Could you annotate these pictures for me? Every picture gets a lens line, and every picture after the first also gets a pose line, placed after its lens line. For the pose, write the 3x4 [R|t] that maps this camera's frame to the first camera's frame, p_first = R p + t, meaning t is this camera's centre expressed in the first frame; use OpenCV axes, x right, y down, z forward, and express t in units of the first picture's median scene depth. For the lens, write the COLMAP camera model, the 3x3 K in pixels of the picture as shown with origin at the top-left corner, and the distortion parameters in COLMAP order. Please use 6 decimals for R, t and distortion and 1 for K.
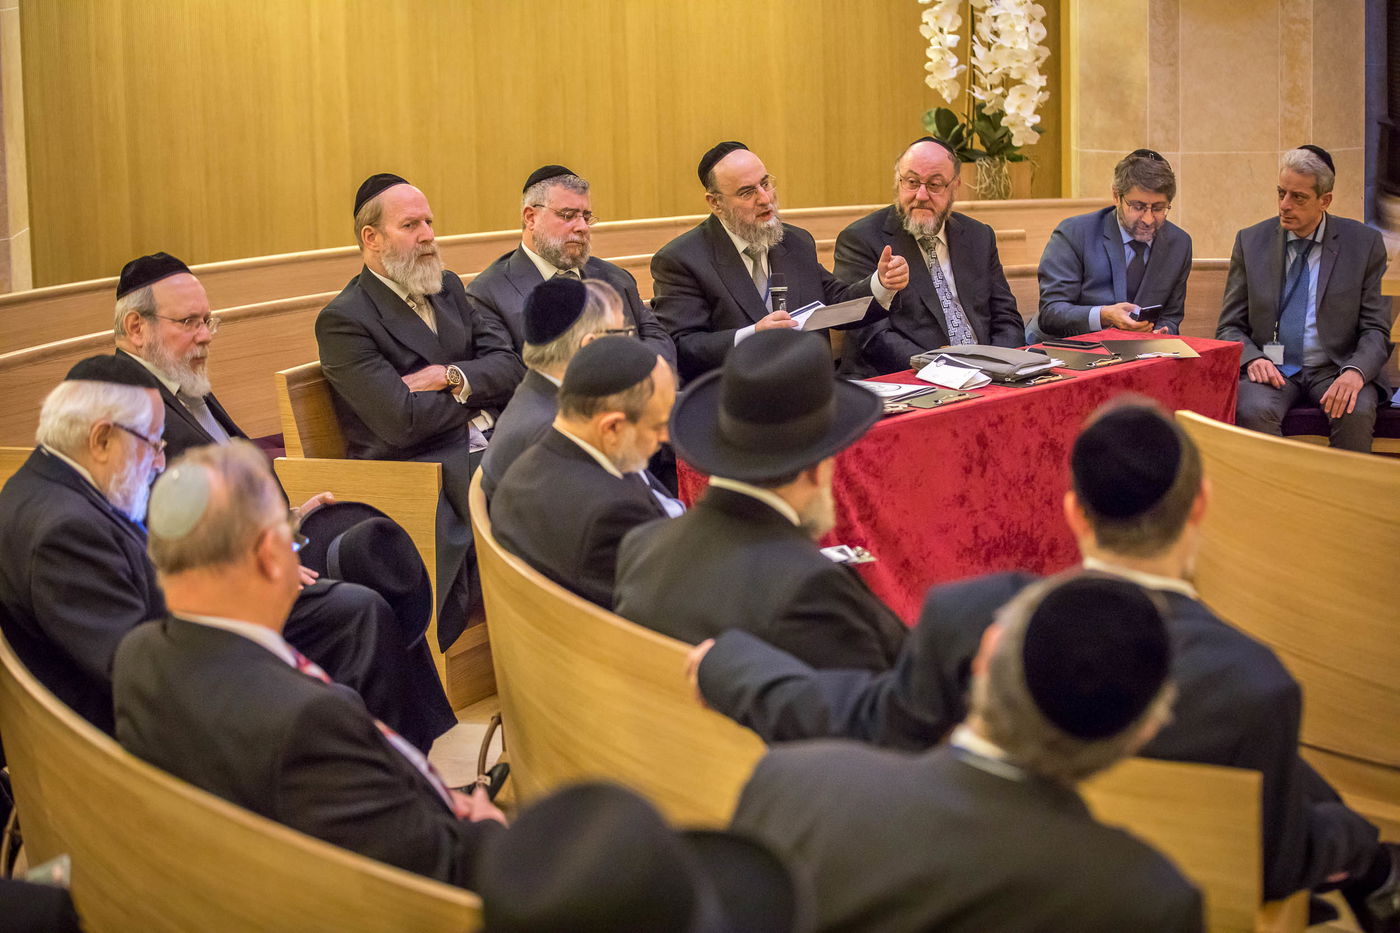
lens RADIAL K [[2843.5, 0, 699.8], [0, 2843.5, 463.2], [0, 0, 1]] dist [-0.330057, 0.000000]
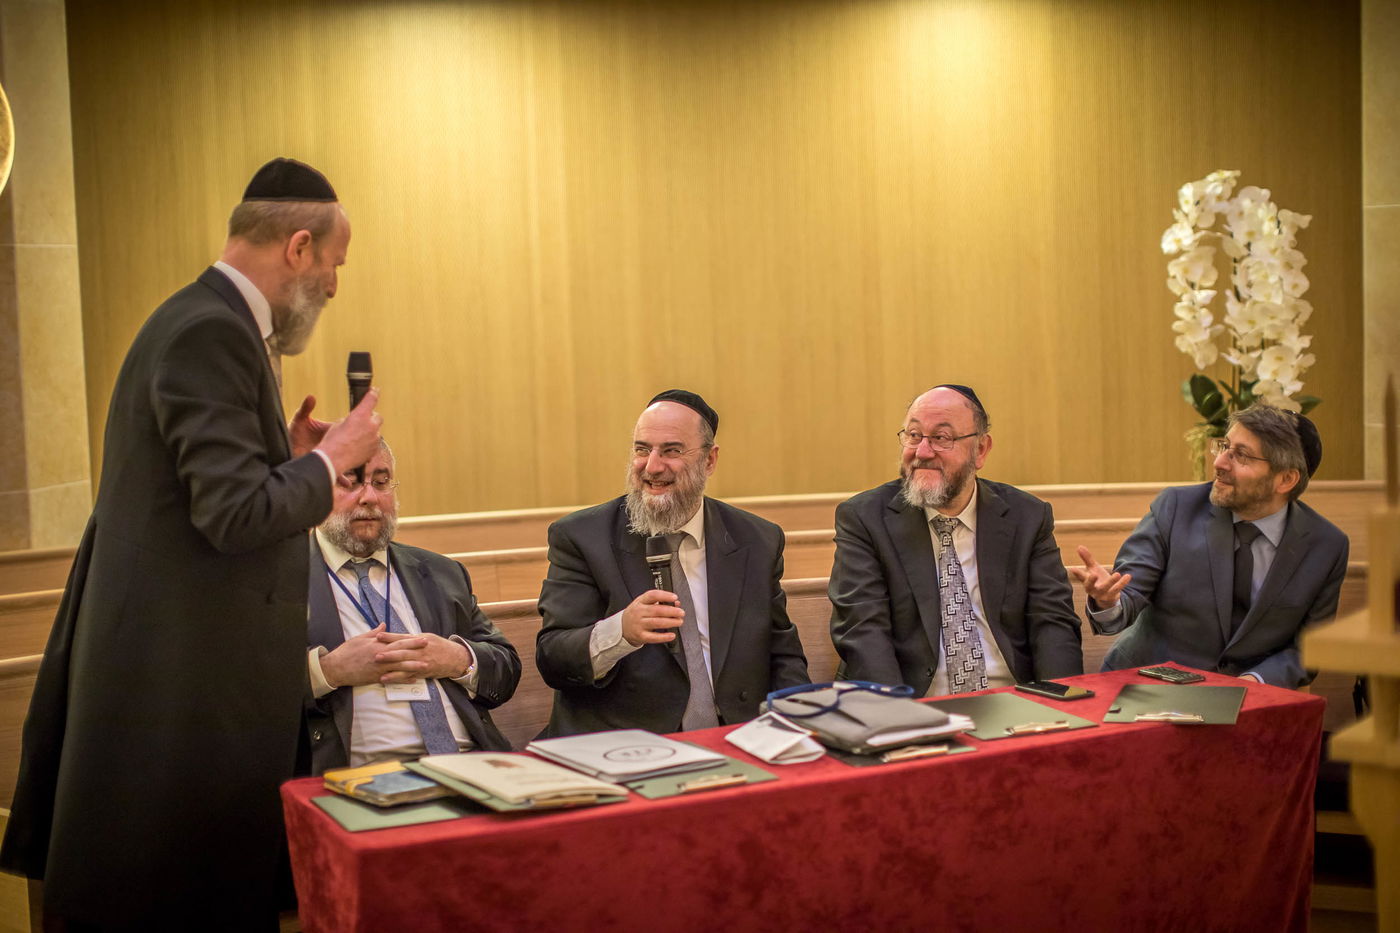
lens RADIAL K [[2012.5, 0, 700.2], [0, 2012.5, 469.7], [0, 0, 1]] dist [-0.166866, 0.000000]
pose [[0.936132, 0.021193, -0.351011, 0.161692], [-0.054736, 0.994798, -0.085914, -0.035706], [0.347364, 0.099640, 0.932422, 0.380357]]
